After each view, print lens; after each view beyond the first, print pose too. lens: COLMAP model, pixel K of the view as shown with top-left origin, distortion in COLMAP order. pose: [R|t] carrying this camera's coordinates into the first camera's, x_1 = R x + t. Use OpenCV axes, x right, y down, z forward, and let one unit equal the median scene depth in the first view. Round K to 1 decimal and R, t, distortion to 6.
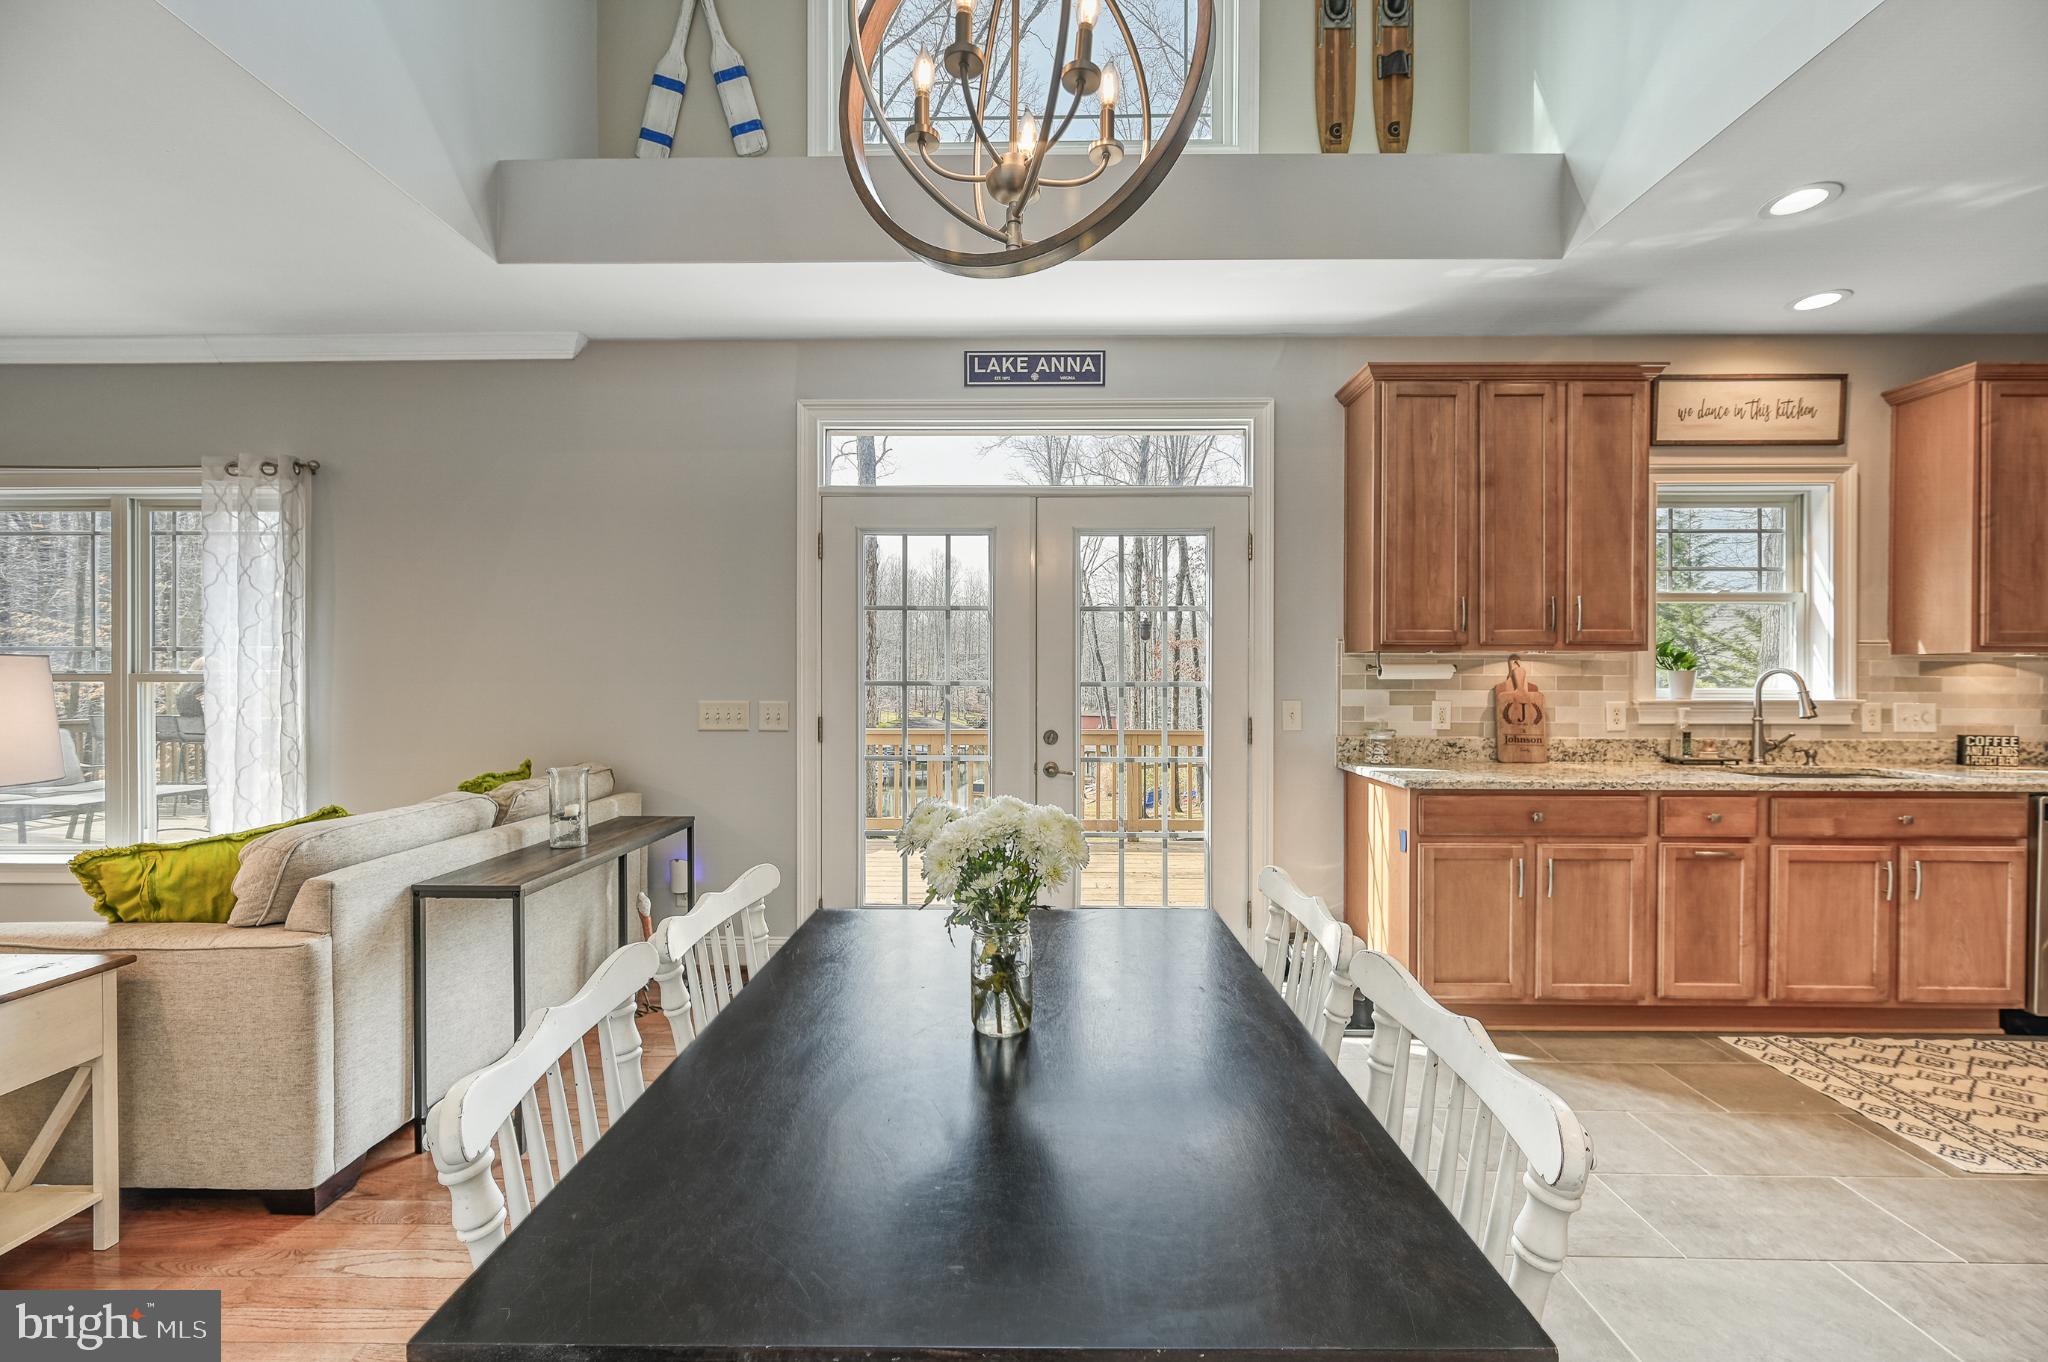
lens RADIAL K [[812.3, 0, 1024.9], [0, 812.3, 682.5], [0, 0, 1]] dist [0.000915, 0.000407]
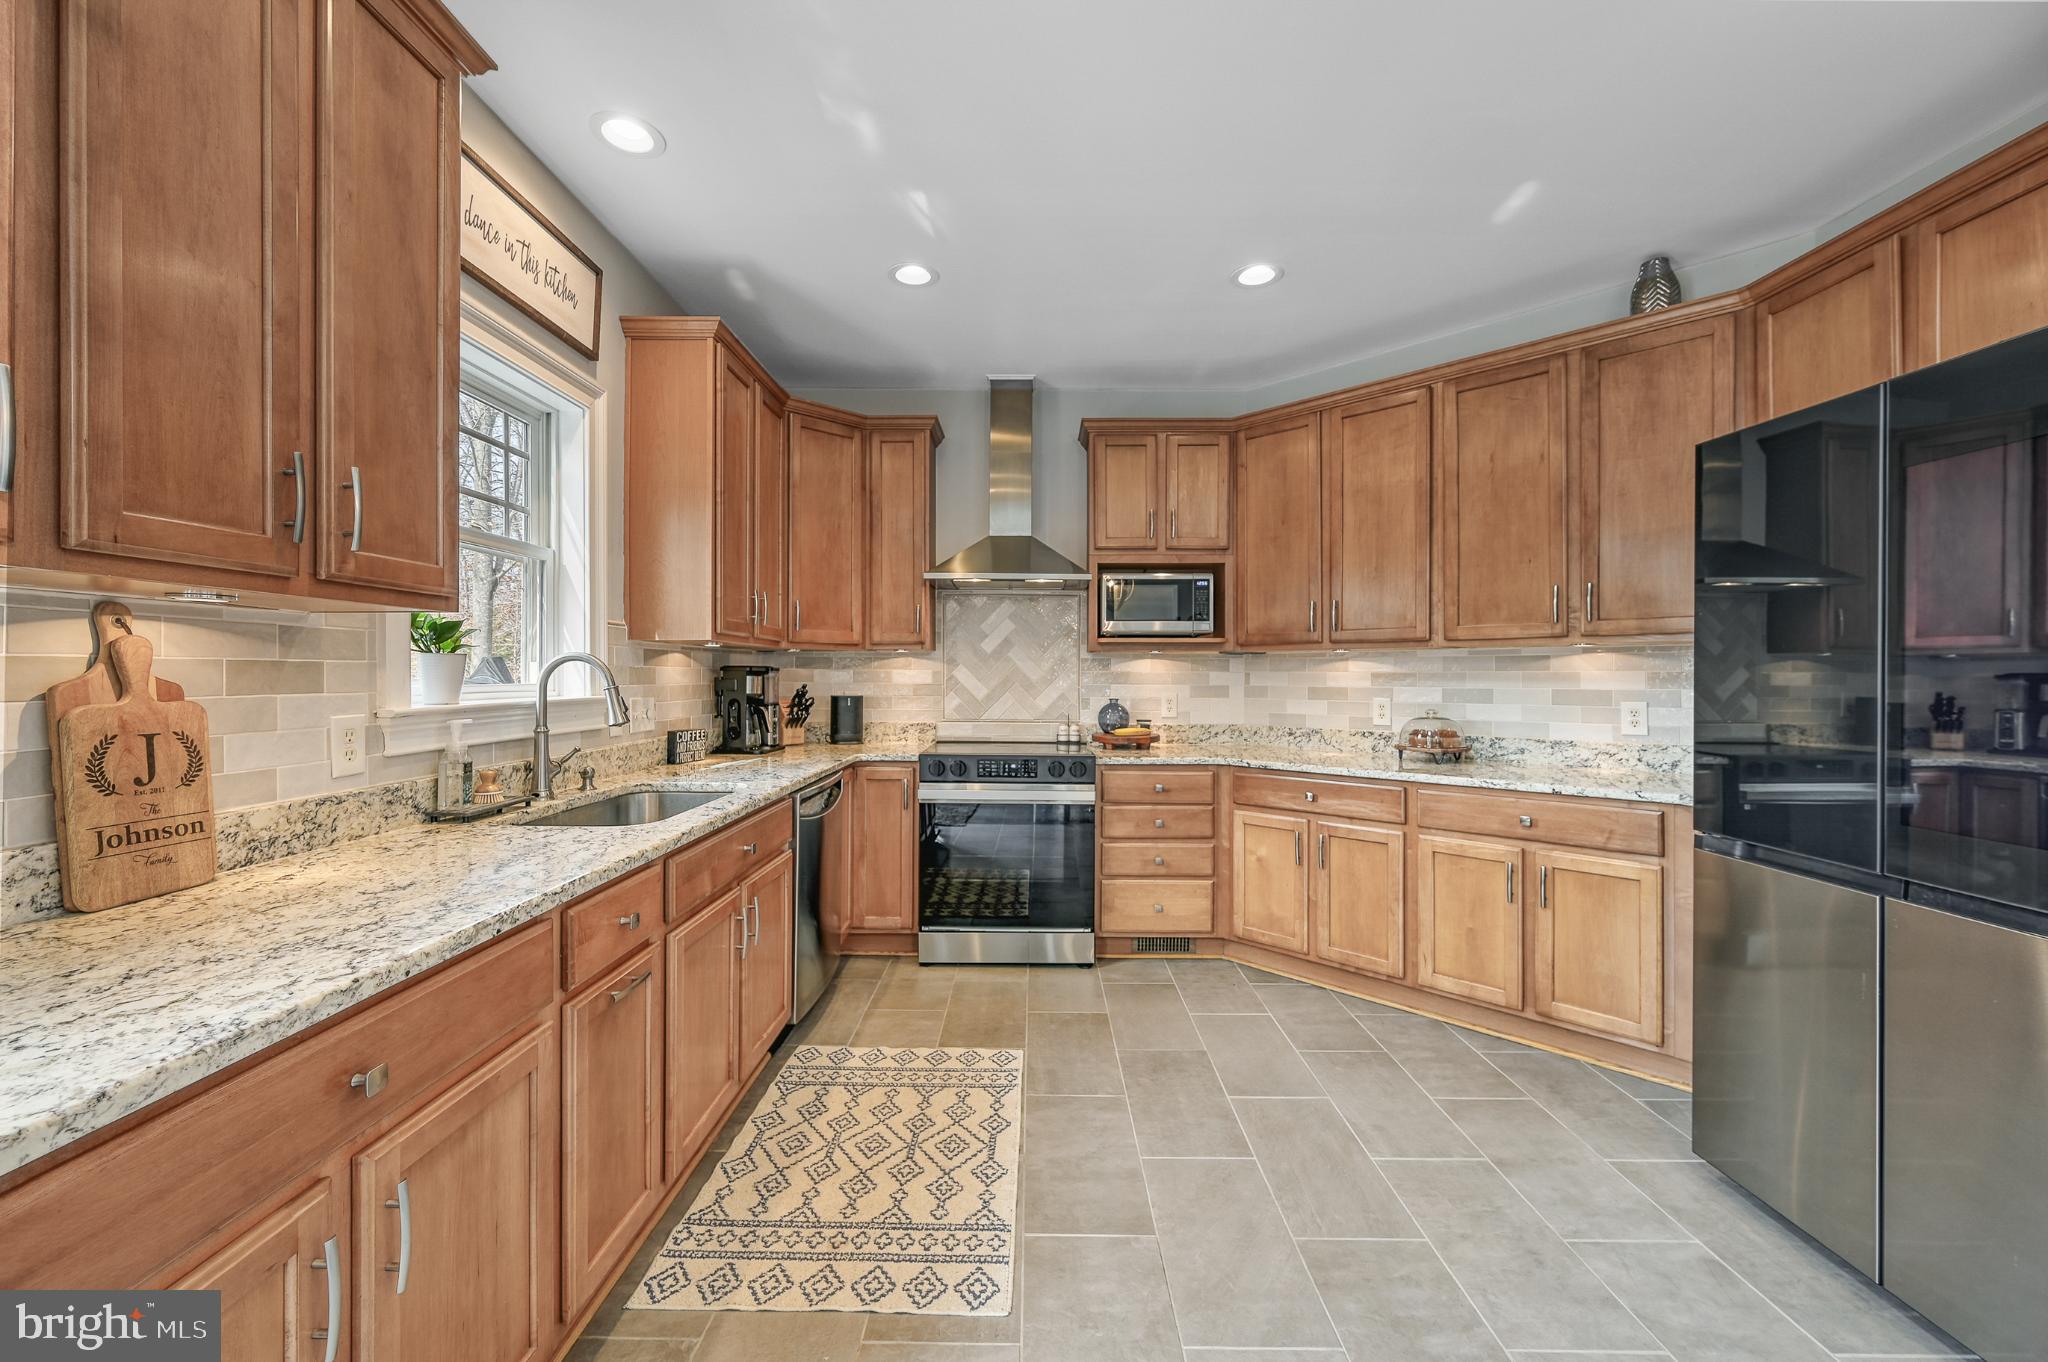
lens RADIAL K [[812.3, 0, 1024.2], [0, 812.3, 672.9], [0, 0, 1]] dist [0.000915, 0.000407]
pose [[-0.002412, -0.002364, 0.999994, 0.246450], [0.003135, 0.999992, 0.002372, -0.001541], [-0.999992, 0.003141, -0.002404, 0.610036]]
